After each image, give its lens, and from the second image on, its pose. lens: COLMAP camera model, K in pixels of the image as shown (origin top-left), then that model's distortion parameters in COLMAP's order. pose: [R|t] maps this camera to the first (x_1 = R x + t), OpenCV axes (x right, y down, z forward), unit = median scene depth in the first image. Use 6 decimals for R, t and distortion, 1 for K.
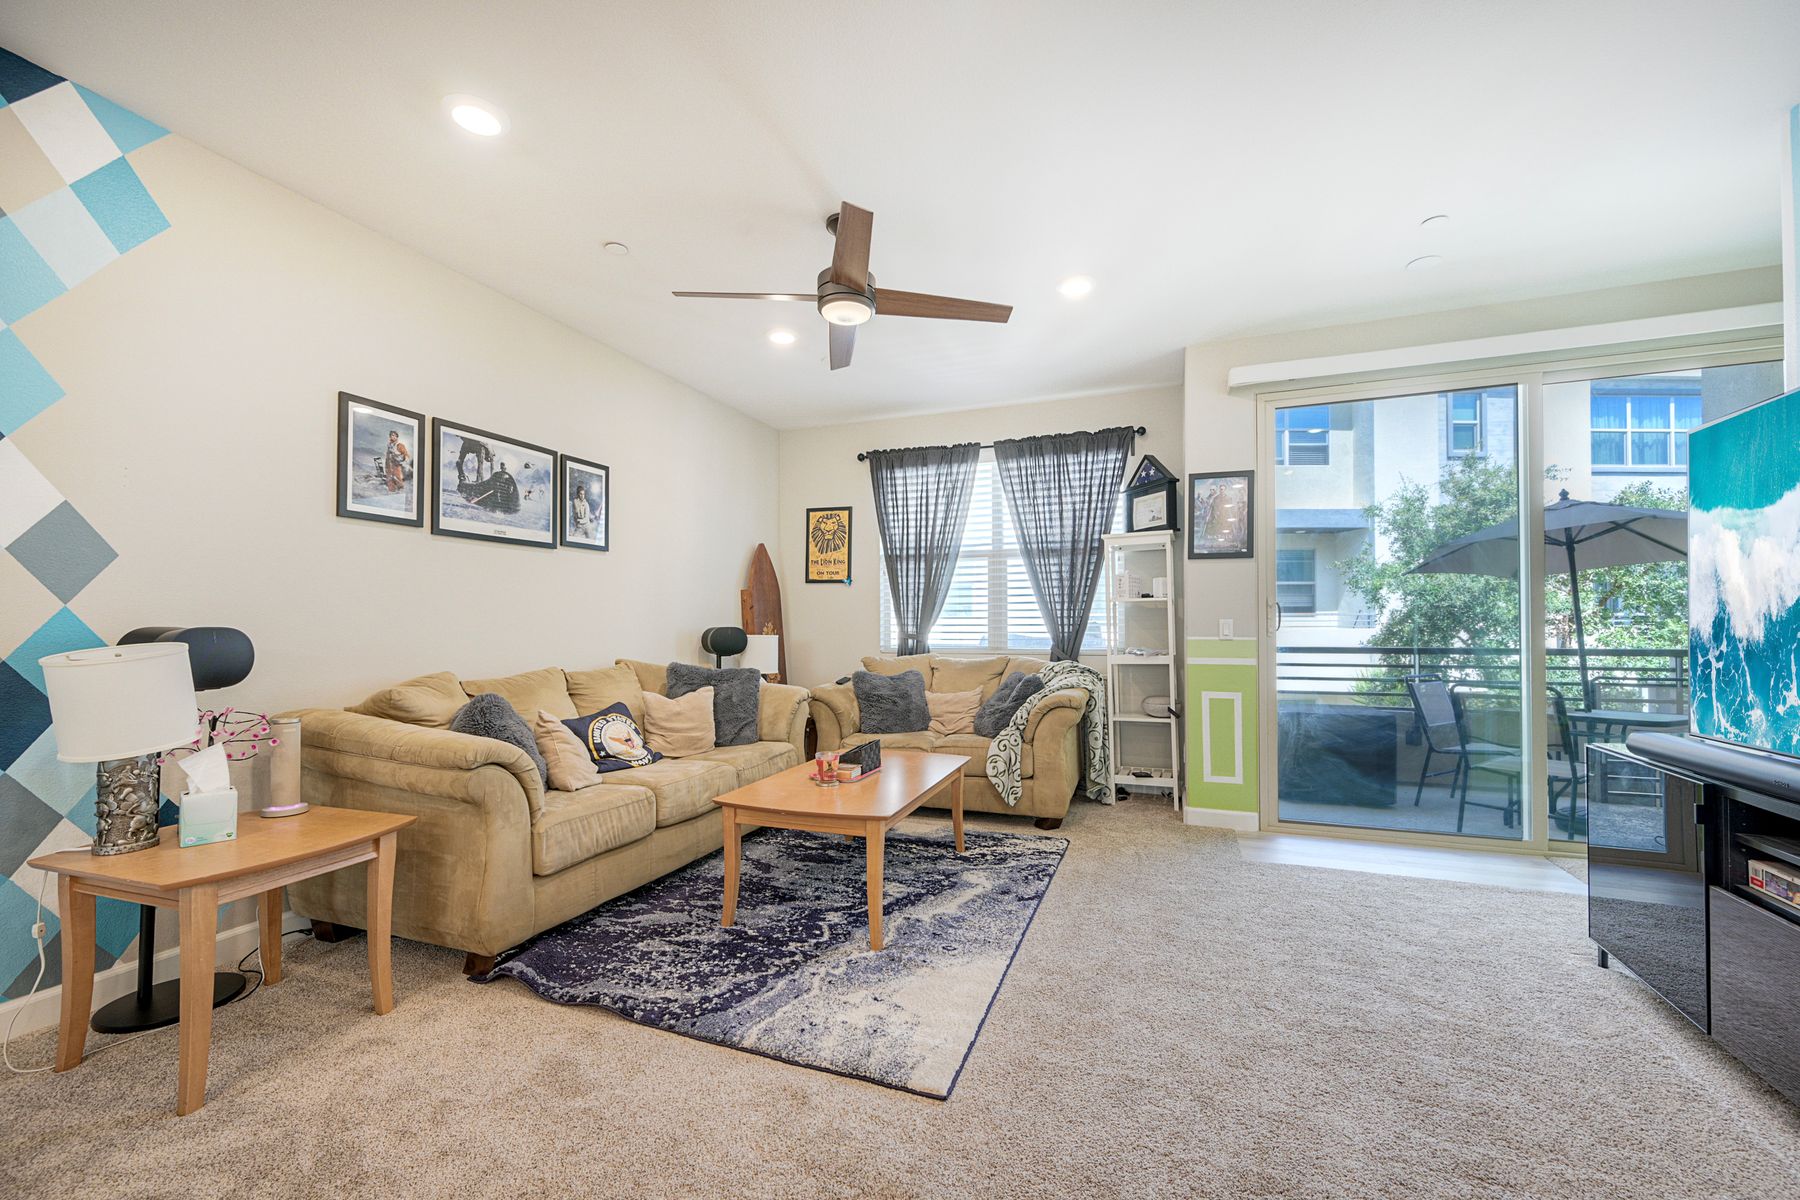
lens RADIAL K [[697.3, 0, 924.6], [0, 697.3, 614.6], [0, 0, 1]] dist [-0.000820, -0.000046]
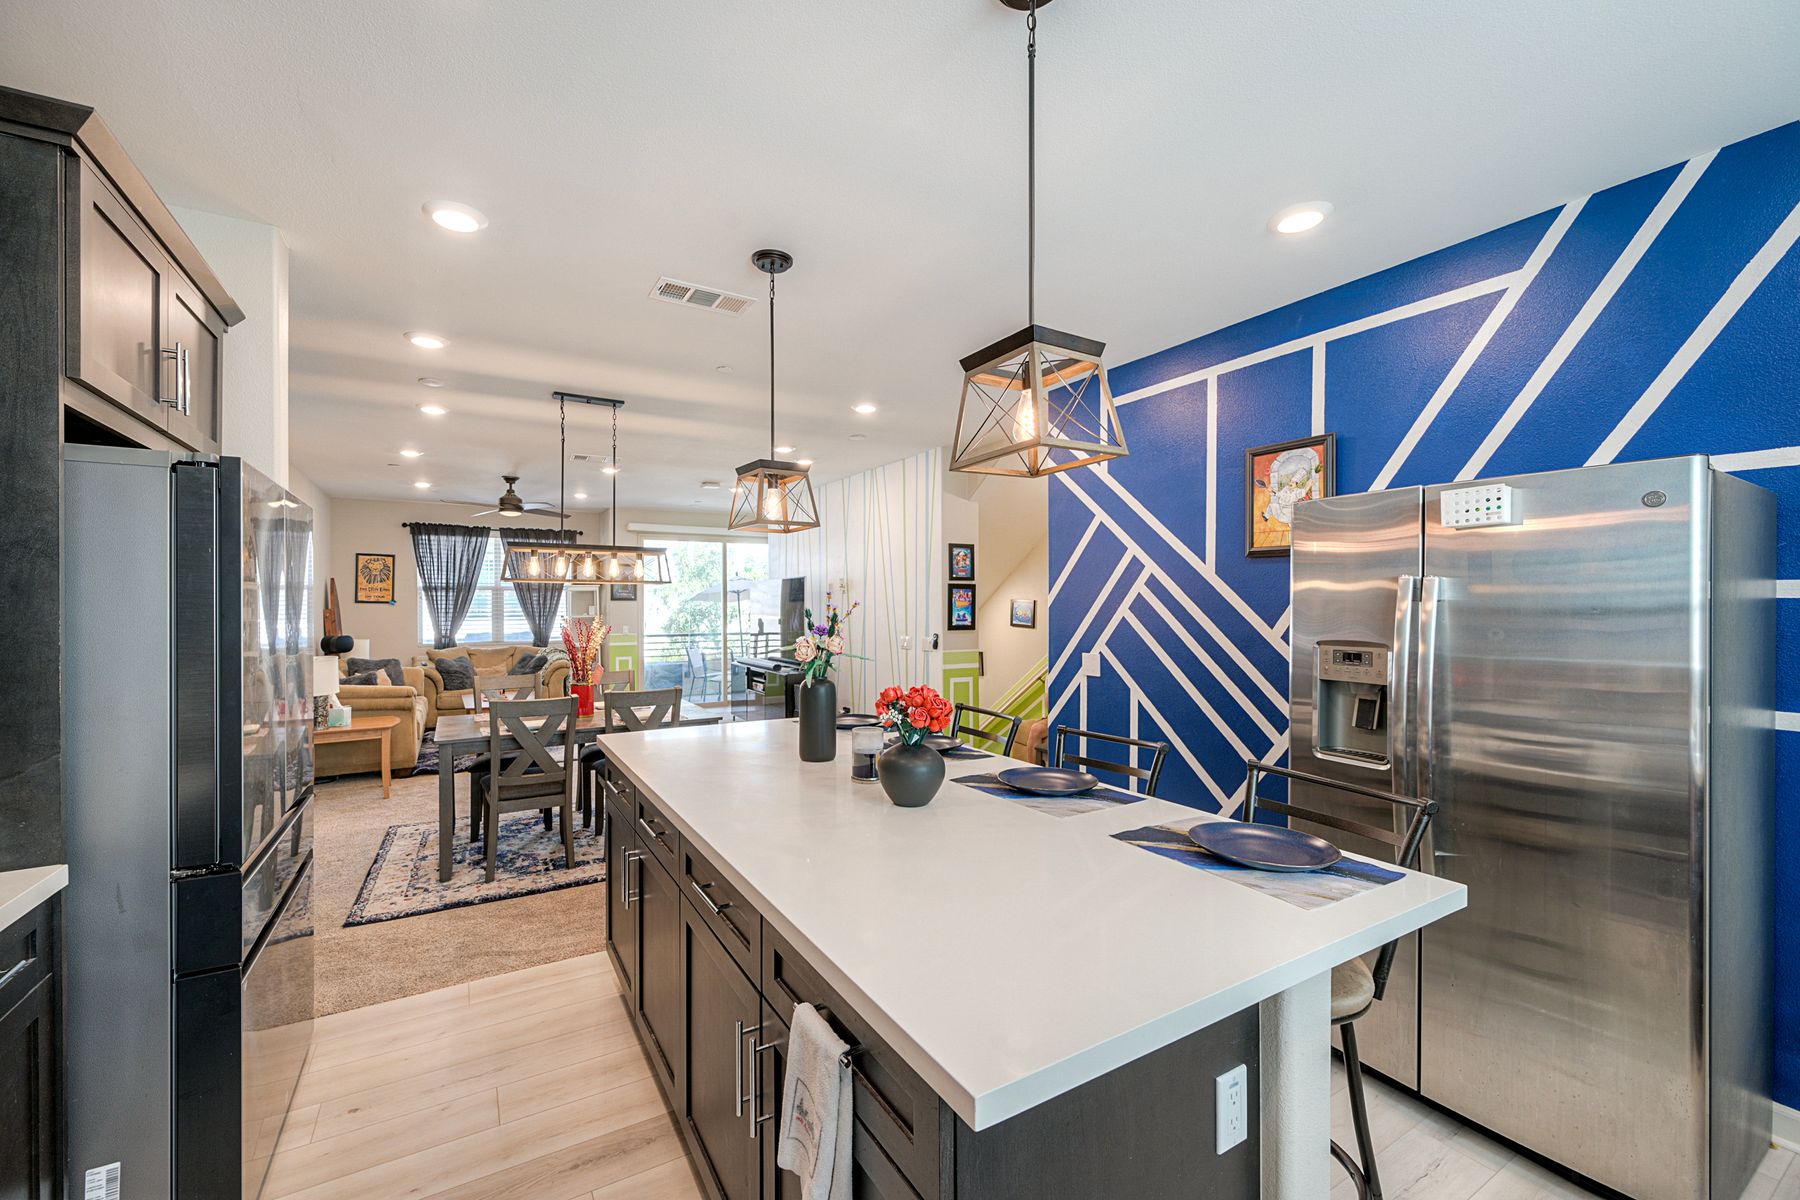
lens RADIAL K [[702.7, 0, 853.7], [0, 702.7, 607.4], [0, 0, 1]] dist [-0.001567, -0.000099]
pose [[0.646054, -0.003616, 0.763284, -0.952140], [-0.011919, 0.999819, 0.014825, -0.105391], [-0.763199, -0.018676, 0.645894, -1.210944]]
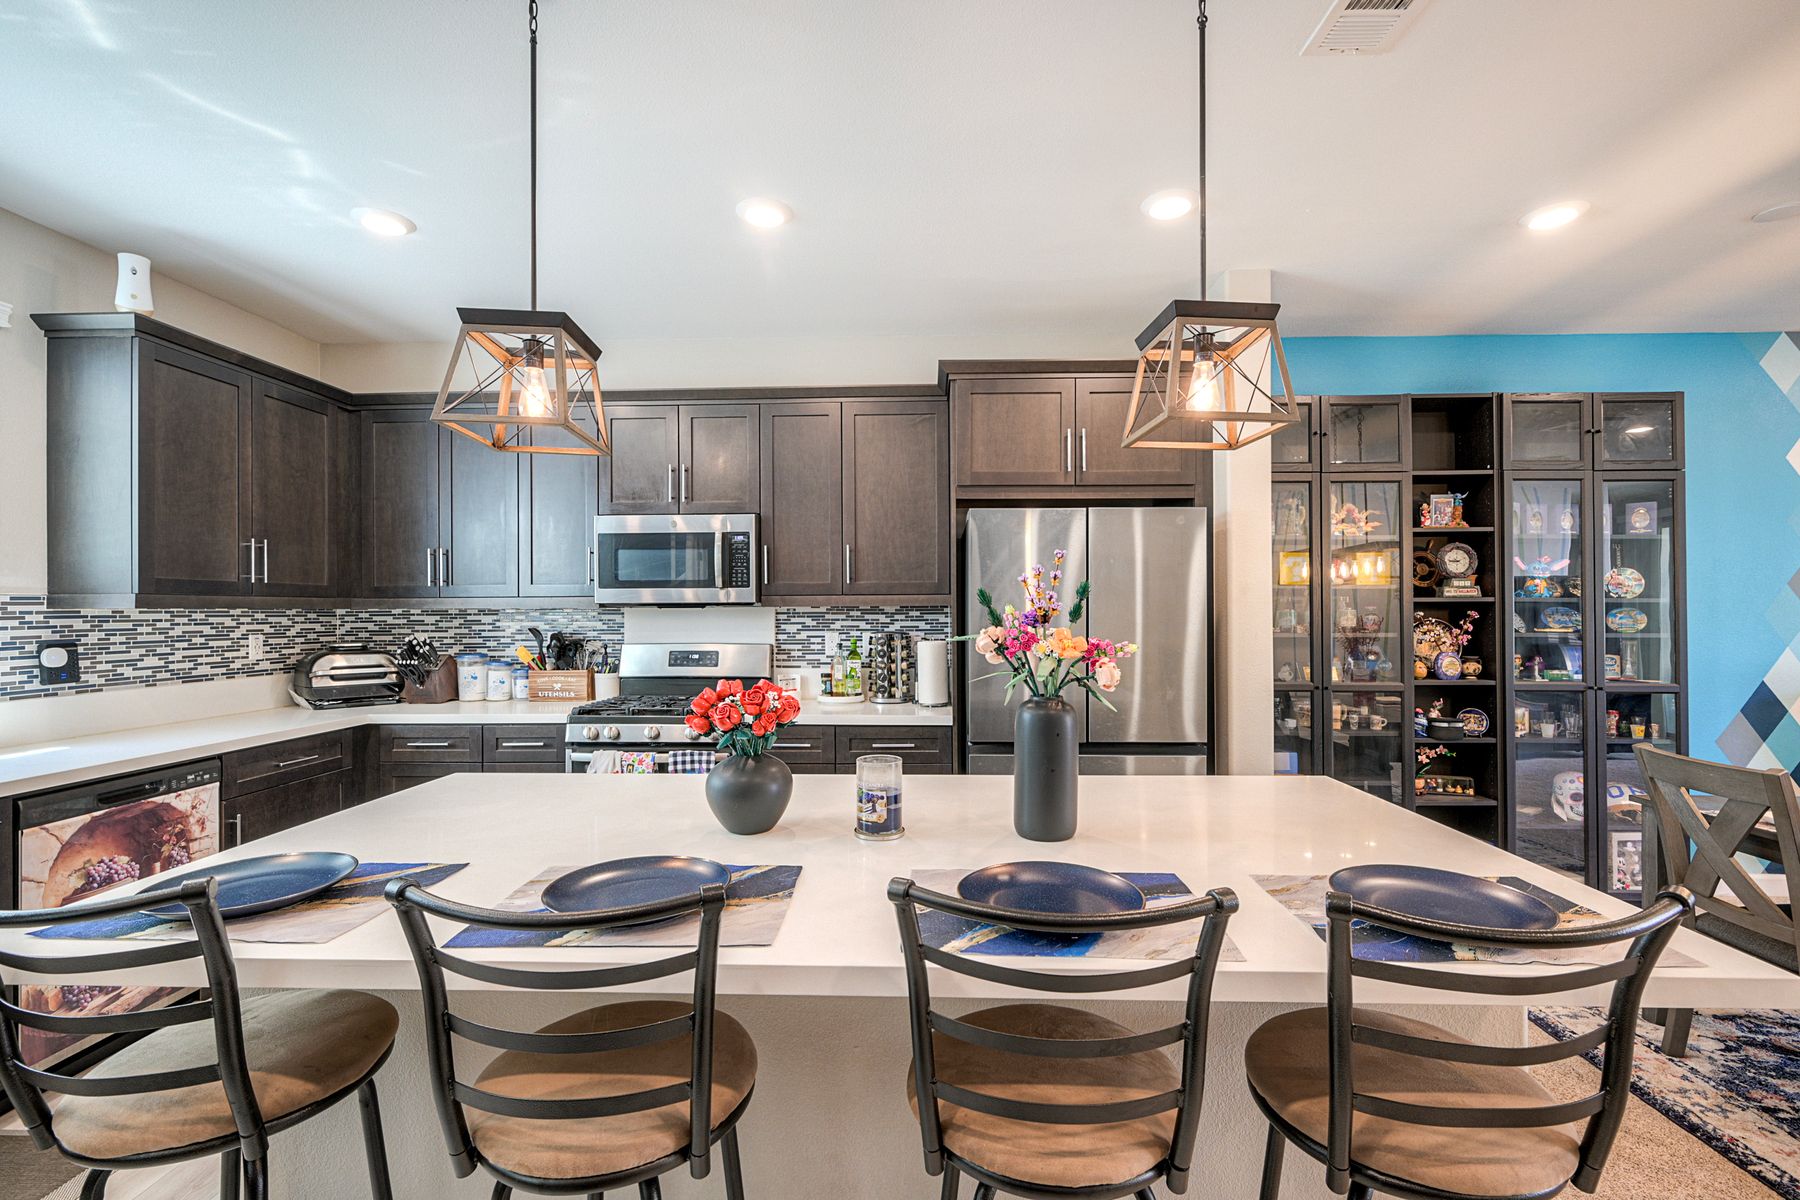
lens RADIAL K [[800.2, 0, 901.5], [0, 800.2, 603.1], [0, 0, 1]] dist [0.000978, -0.000443]
pose [[0.302399, -0.008512, -0.953144, -0.051272], [0.020404, 0.999789, -0.002455, -0.083466], [0.952963, -0.018706, 0.302508, -0.960058]]
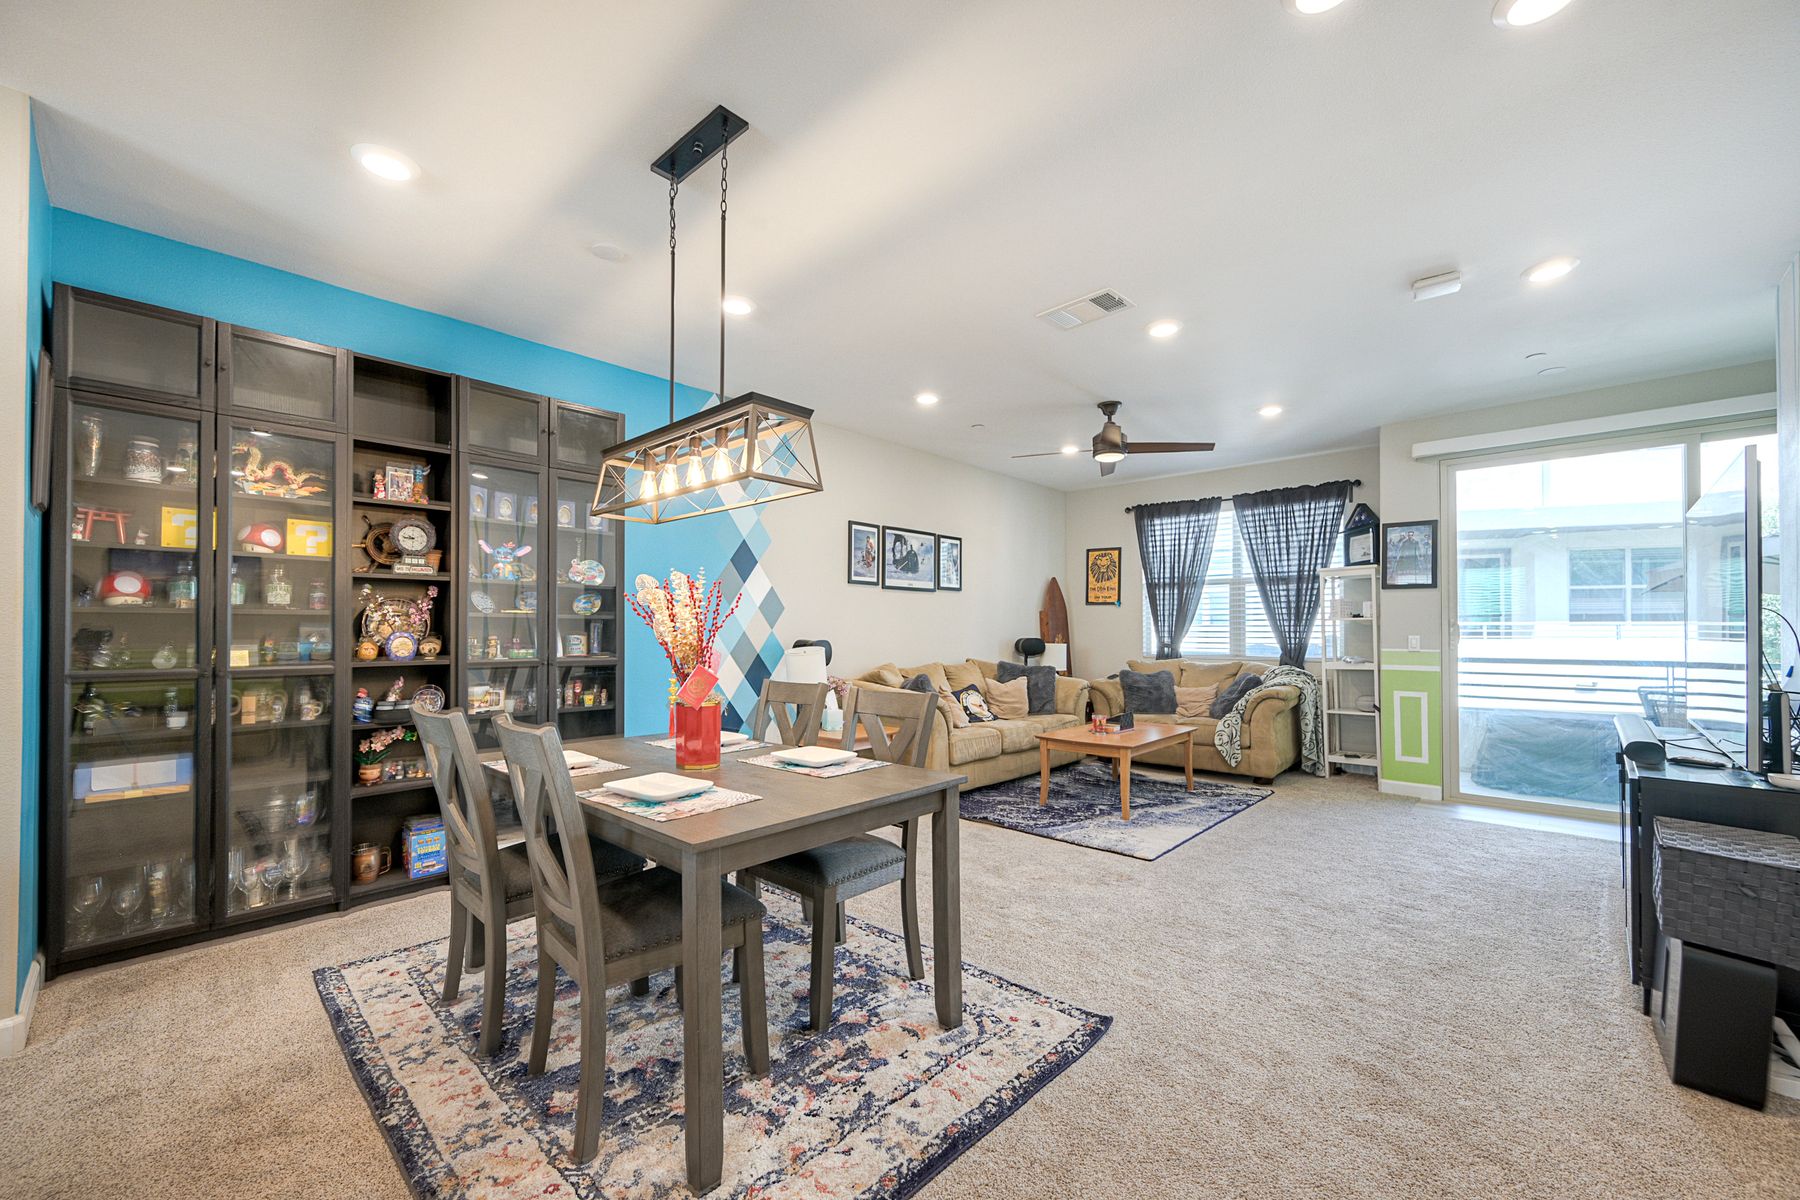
lens RADIAL K [[719.6, 0, 933.9], [0, 719.6, 623.5], [0, 0, 1]] dist [-0.000426, -0.000033]
pose [[0.929439, -0.001167, -0.368975, 0.103351], [0.003542, 0.999977, 0.005761, -0.027277], [0.368959, -0.006661, 0.929422, -0.597812]]
